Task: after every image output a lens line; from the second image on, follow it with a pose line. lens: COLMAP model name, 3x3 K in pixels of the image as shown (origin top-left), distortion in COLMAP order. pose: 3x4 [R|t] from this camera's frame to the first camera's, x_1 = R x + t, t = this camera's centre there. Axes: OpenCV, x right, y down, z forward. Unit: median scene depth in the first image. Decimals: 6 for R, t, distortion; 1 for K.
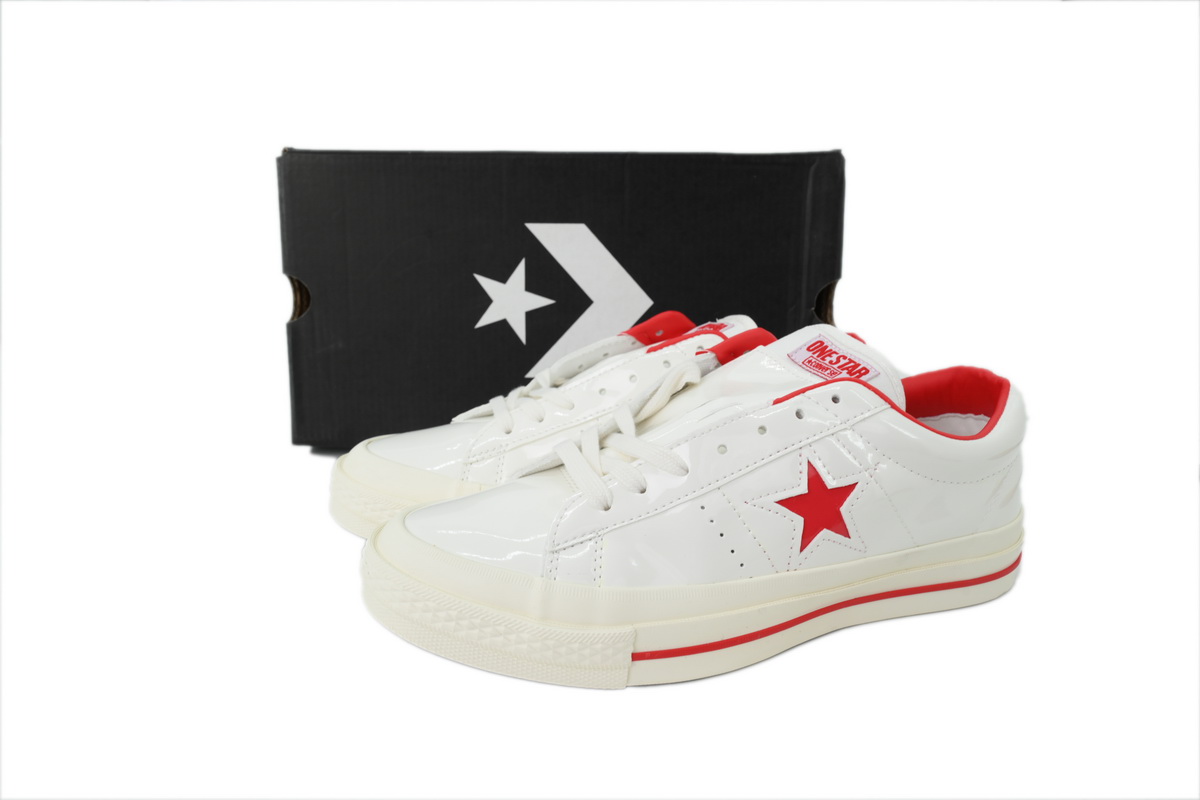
lens RADIAL K [[814.3, 0, 599.0], [0, 814.3, 401.0], [0, 0, 1]] dist [-0.004328, 0.001120]
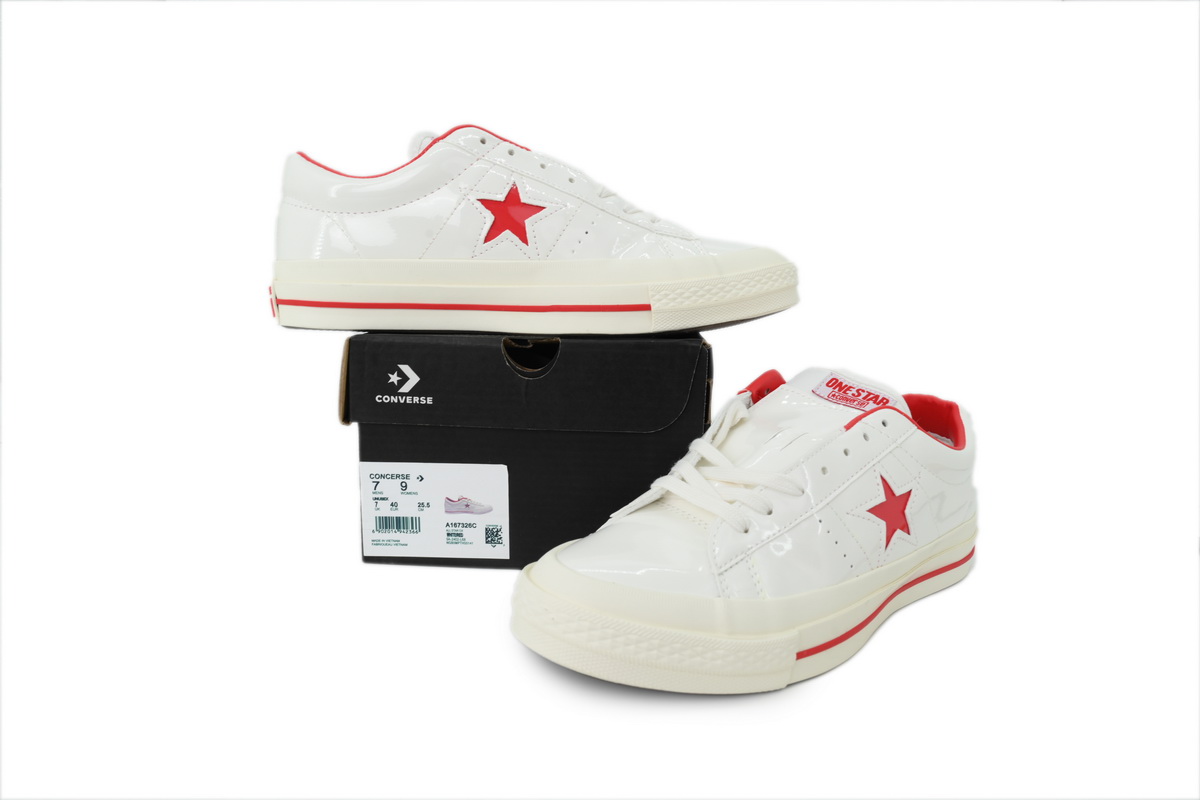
lens RADIAL K [[814.3, 0, 599.6], [0, 814.3, 395.9], [0, 0, 1]] dist [-0.004328, 0.001120]
pose [[0.932214, -0.047577, 0.358766, -0.574803], [0.071018, 0.996096, -0.052437, -0.010700], [-0.354871, 0.074361, 0.931953, 0.000731]]
